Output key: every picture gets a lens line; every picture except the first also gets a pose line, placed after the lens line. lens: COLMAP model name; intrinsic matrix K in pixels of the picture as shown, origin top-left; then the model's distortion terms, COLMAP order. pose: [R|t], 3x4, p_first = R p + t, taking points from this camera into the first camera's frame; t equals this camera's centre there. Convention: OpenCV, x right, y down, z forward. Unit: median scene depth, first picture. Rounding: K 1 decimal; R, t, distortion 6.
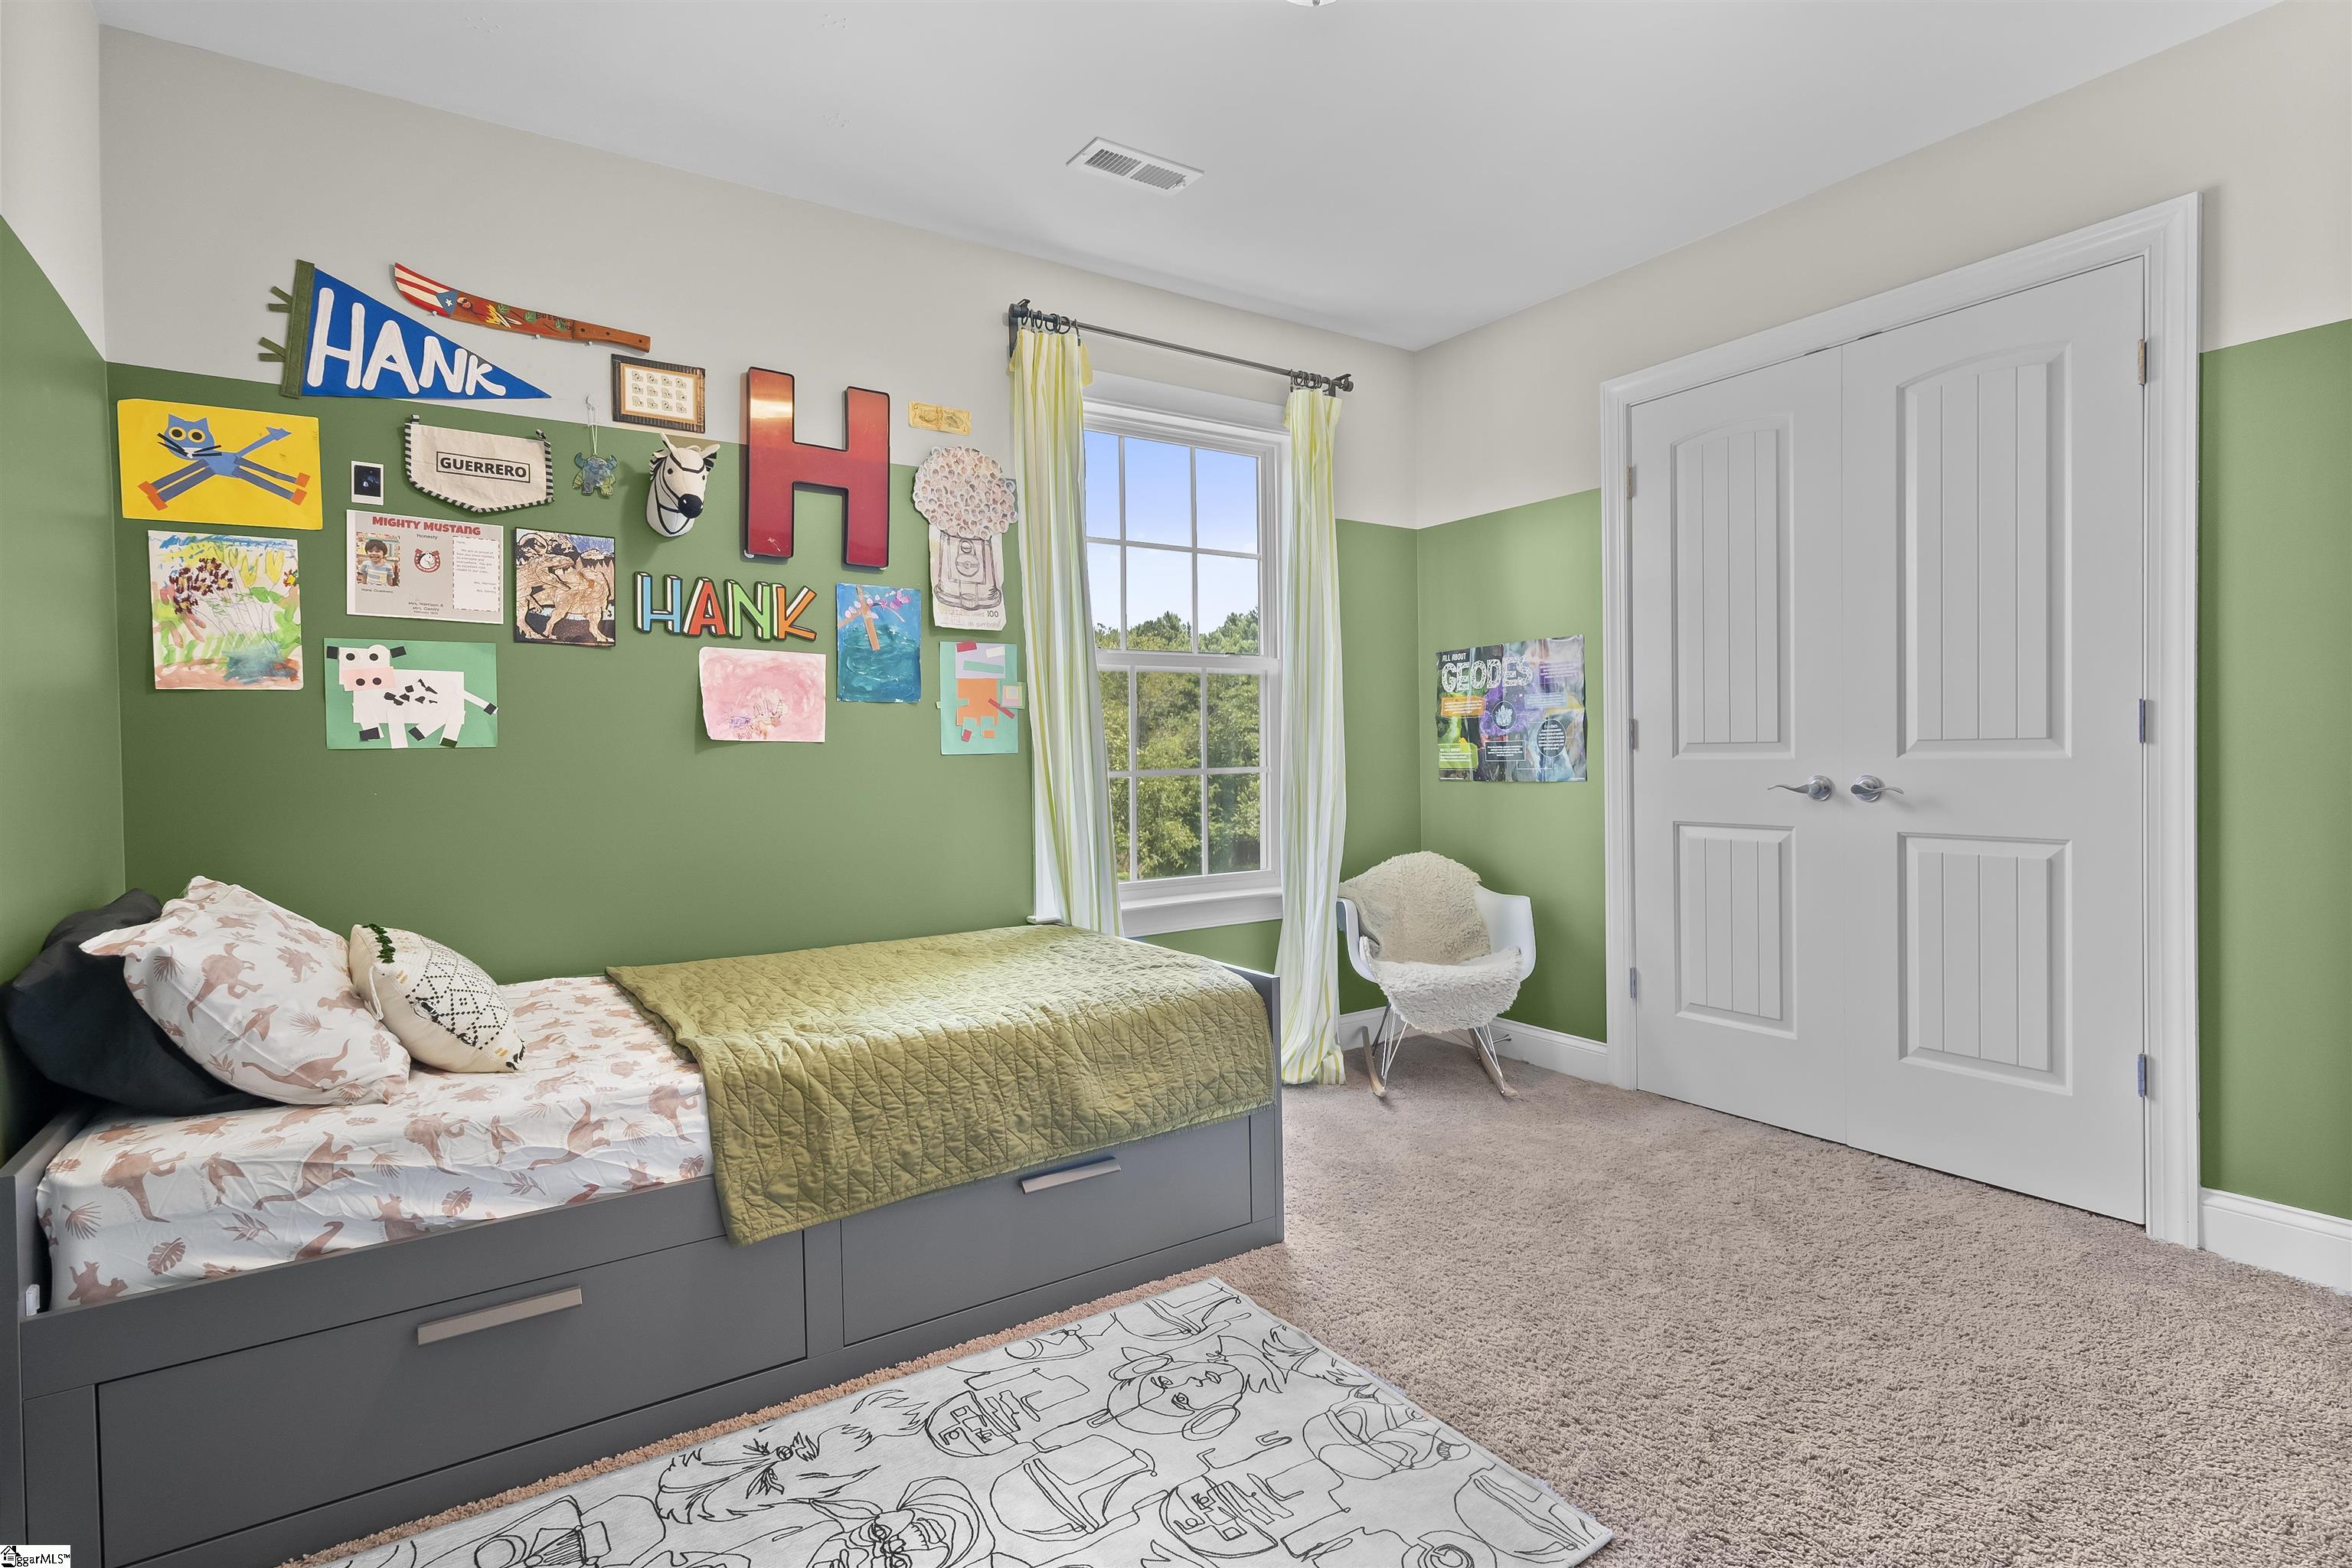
lens RADIAL K [[1166.4, 0, 1176.0], [0, 1166.4, 784.0], [0, 0, 1]] dist [0.001189, 0.000384]
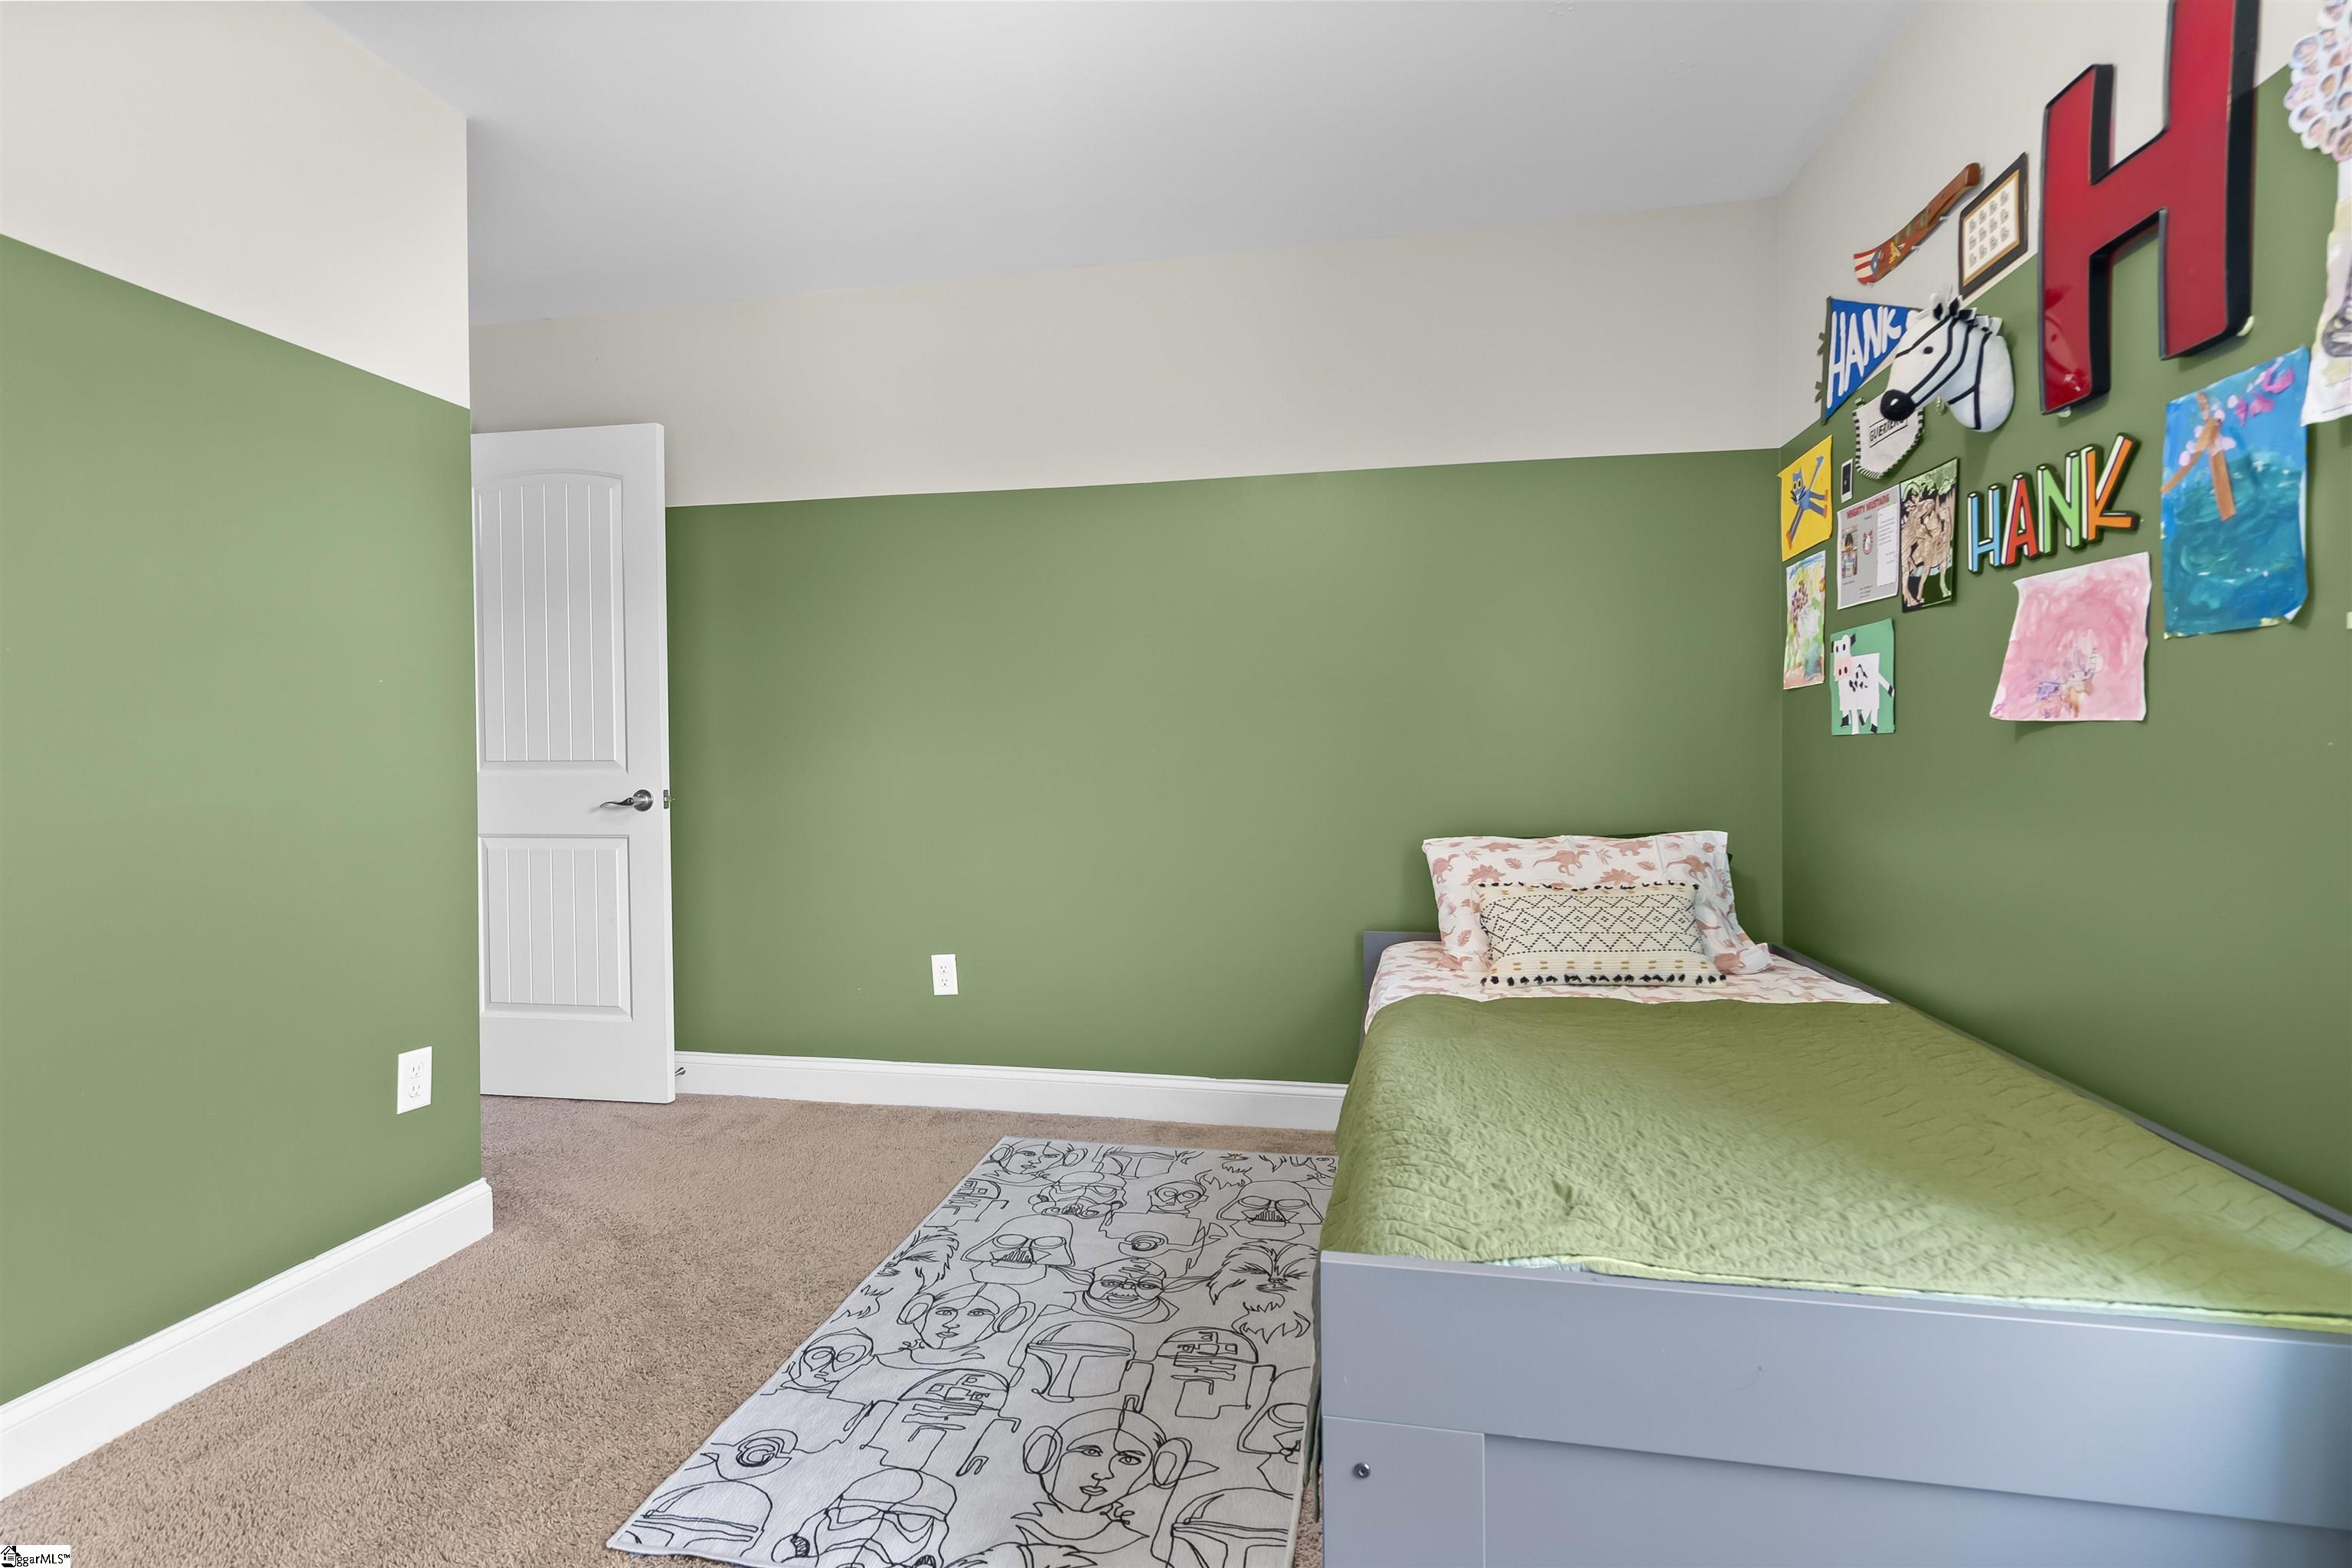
lens RADIAL K [[1054.6, 0, 1176.0], [0, 1054.6, 784.0], [0, 0, 1]] dist [-0.003420, 0.001014]
pose [[-0.695792, 0.044110, -0.716888, 0.516617], [0.000312, 0.998131, 0.061112, -0.055681], [0.718244, 0.042298, -0.694505, 1.545630]]
